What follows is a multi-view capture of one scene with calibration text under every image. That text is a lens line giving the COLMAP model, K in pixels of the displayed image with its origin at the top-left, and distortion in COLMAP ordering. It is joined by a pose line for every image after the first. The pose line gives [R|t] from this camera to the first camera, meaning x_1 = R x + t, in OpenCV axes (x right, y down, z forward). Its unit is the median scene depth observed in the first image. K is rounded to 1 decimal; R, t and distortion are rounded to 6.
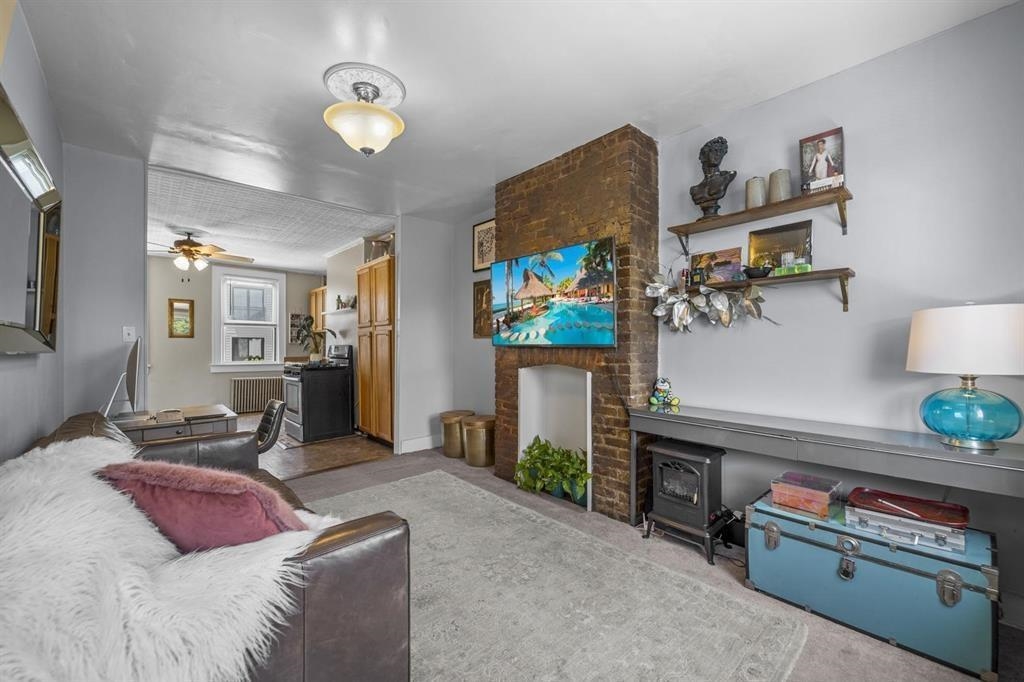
lens RADIAL K [[402.6, 0, 512.0], [0, 402.6, 341.0], [0, 0, 1]] dist [-0.000210, -0.000016]
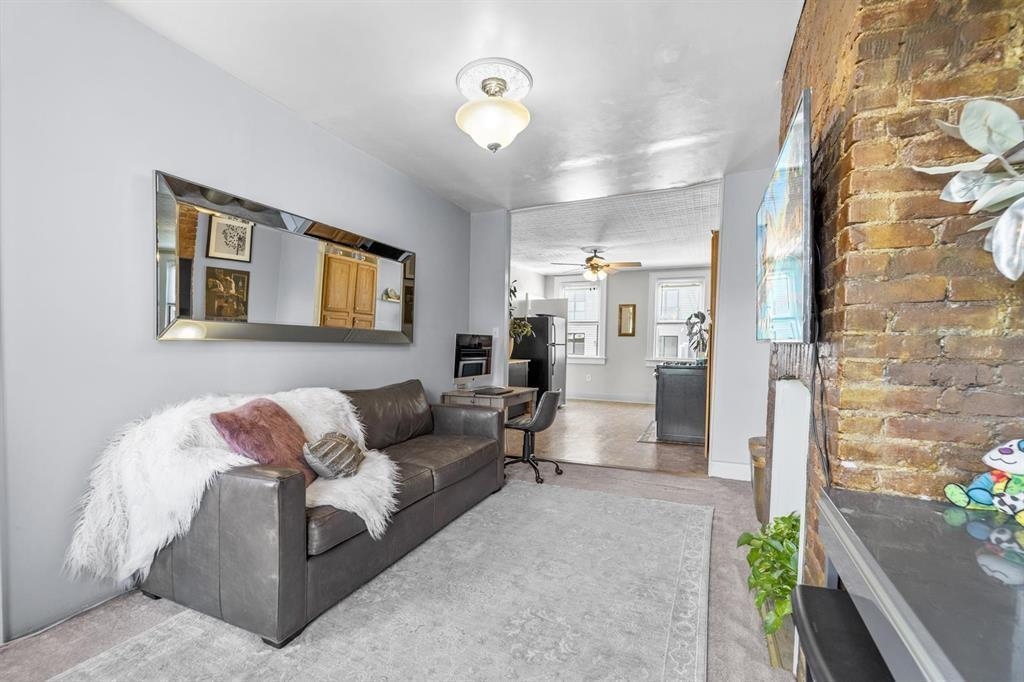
lens RADIAL K [[425.1, 0, 539.4], [0, 425.1, 351.2], [0, 0, 1]] dist [-0.000452, -0.000034]
pose [[0.424490, 0.022547, -0.905152, 0.401797], [0.000590, 0.999683, 0.025179, 0.008276], [0.905432, -0.011222, 0.424342, 0.381505]]
